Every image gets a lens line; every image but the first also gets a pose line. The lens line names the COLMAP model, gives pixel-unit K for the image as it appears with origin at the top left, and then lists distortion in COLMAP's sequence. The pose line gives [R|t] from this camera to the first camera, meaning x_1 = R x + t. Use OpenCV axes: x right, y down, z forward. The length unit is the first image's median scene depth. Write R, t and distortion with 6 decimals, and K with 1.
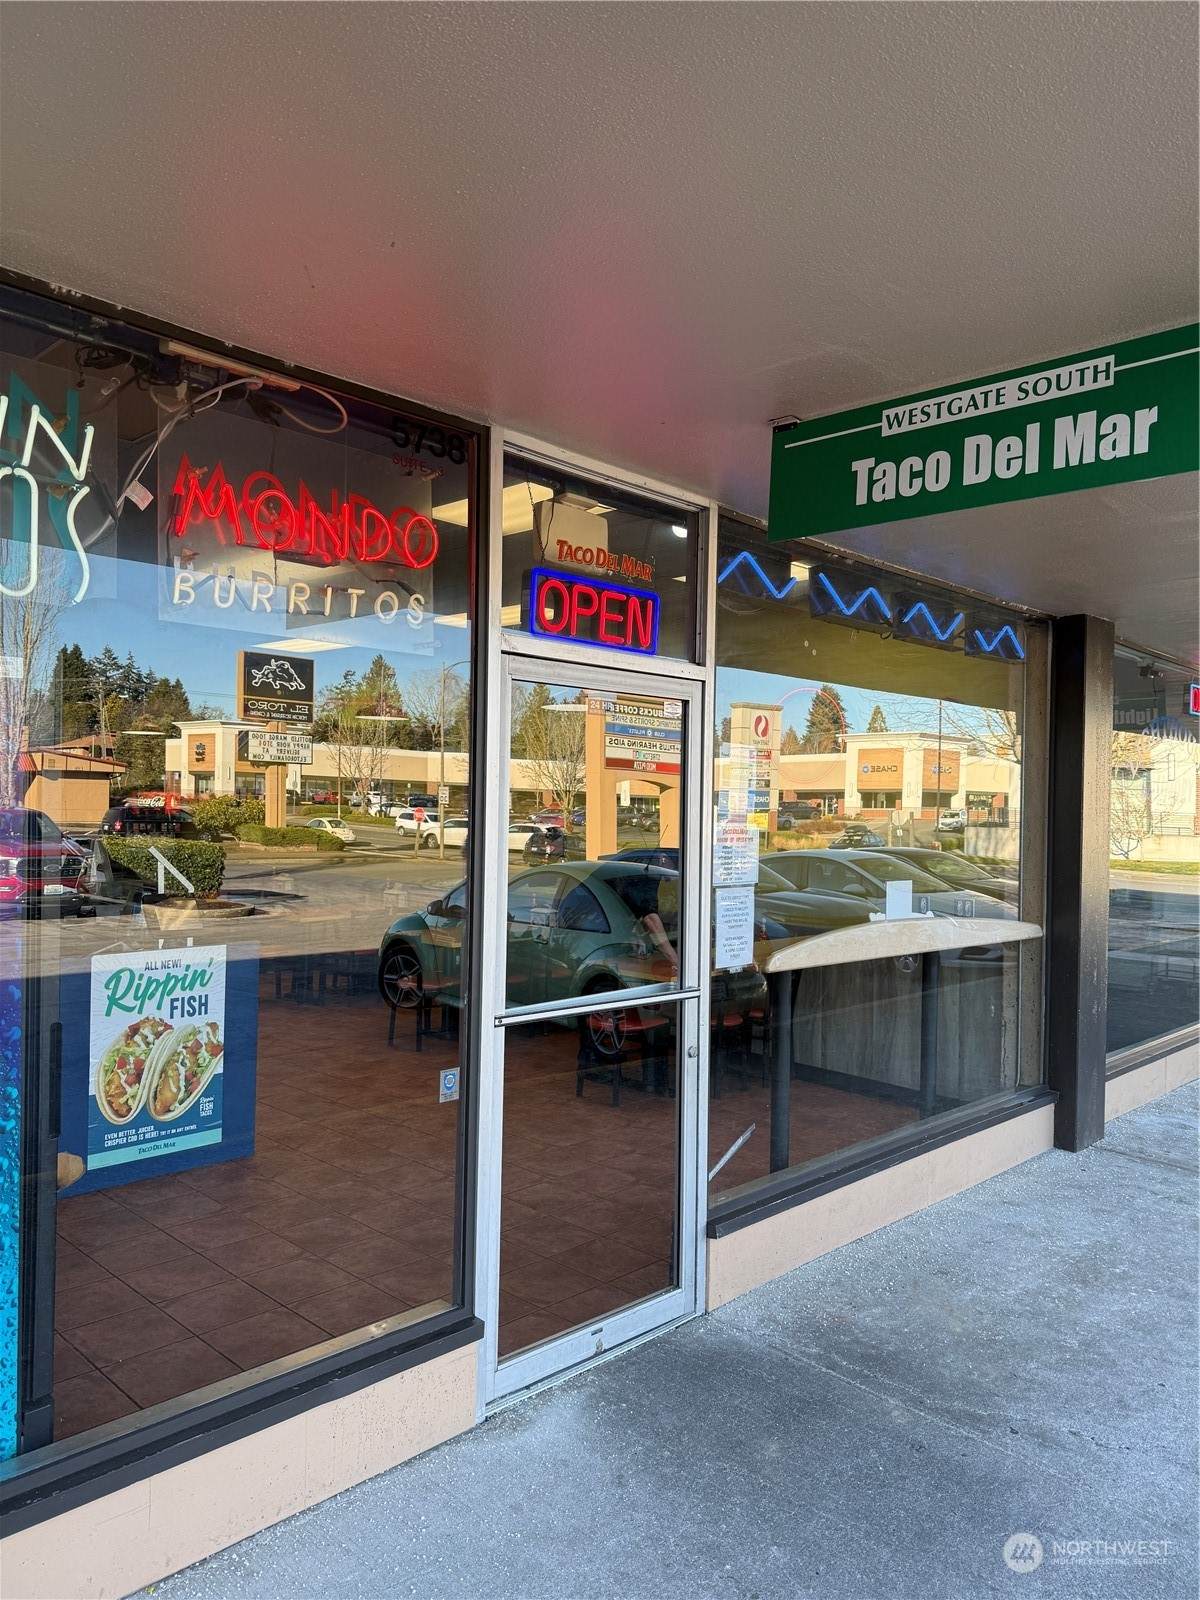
lens RADIAL K [[1140.1, 0, 600.0], [0, 1140.1, 800.0], [0, 0, 1]] dist [0.000280, 0.000026]
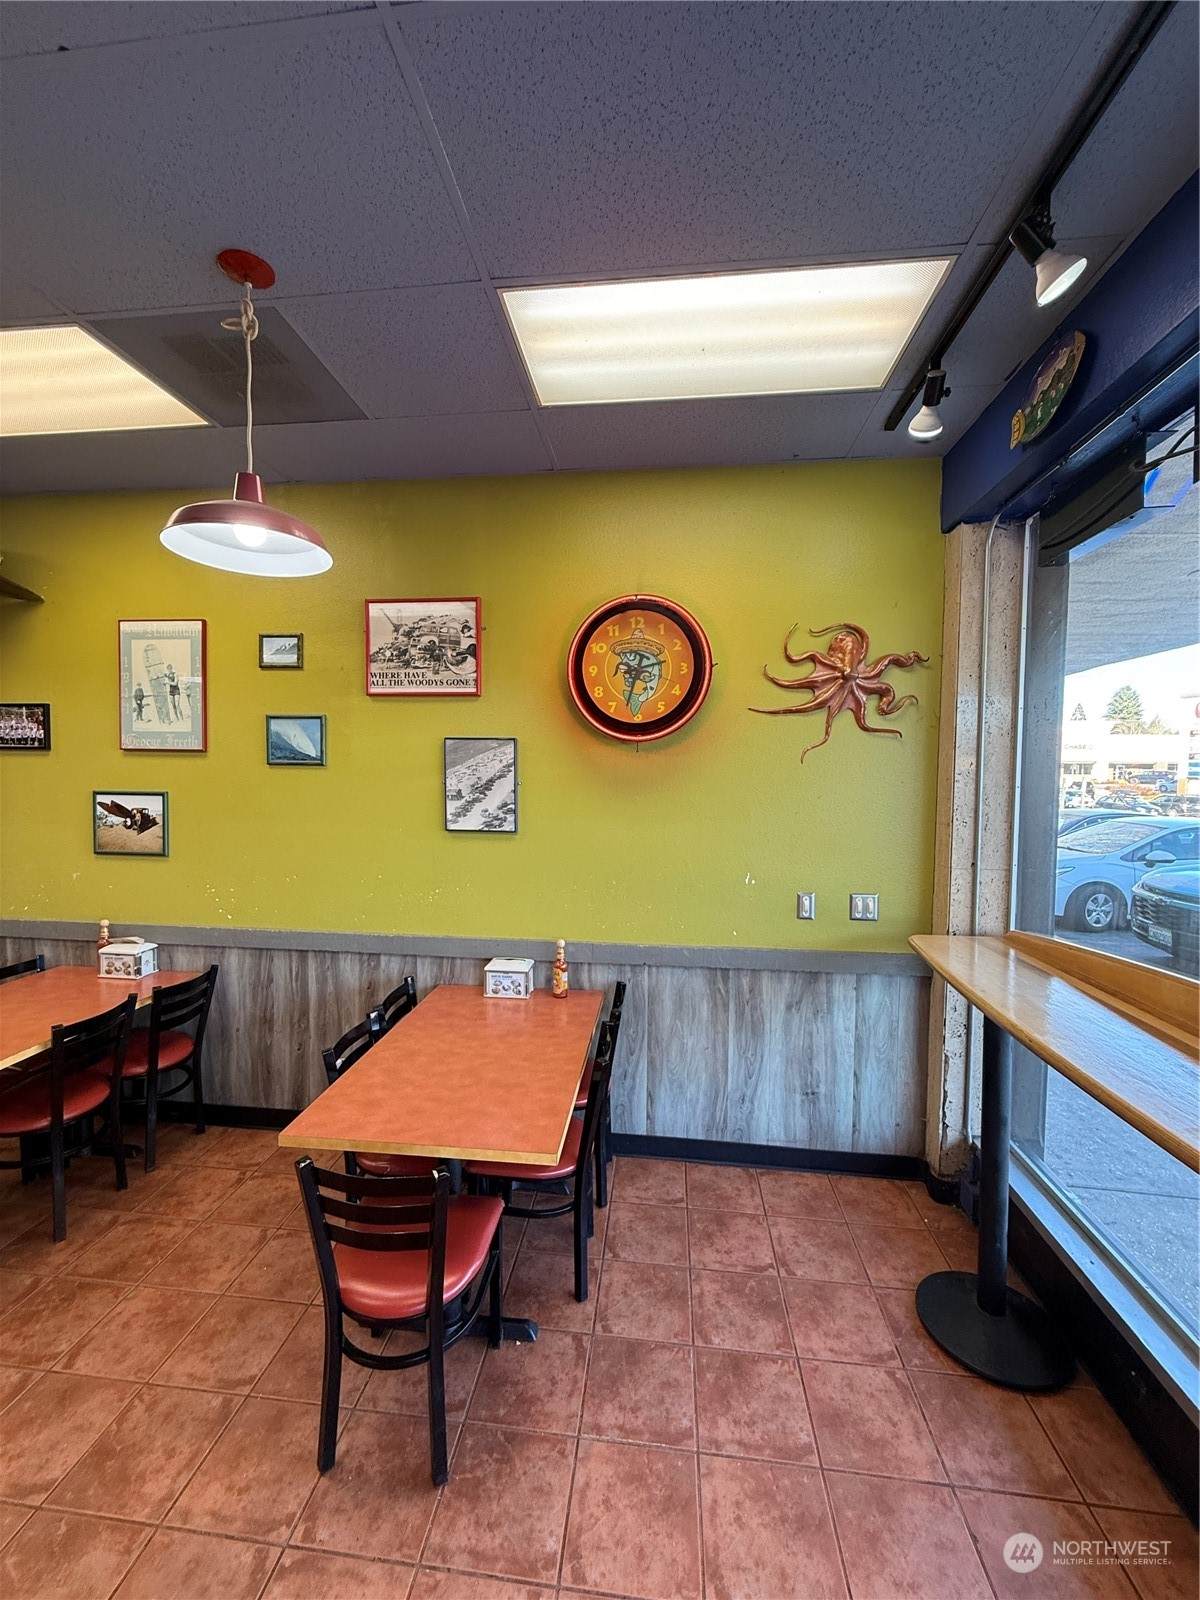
lens RADIAL K [[637.0, 0, 598.5], [0, 637.0, 793.9], [0, 0, 1]] dist [-0.000197, 0.000069]
pose [[0.784949, -0.031863, 0.618741, -0.072841], [0.001896, 0.998796, 0.049030, 0.000083], [-0.619558, -0.037313, 0.784064, 0.728729]]
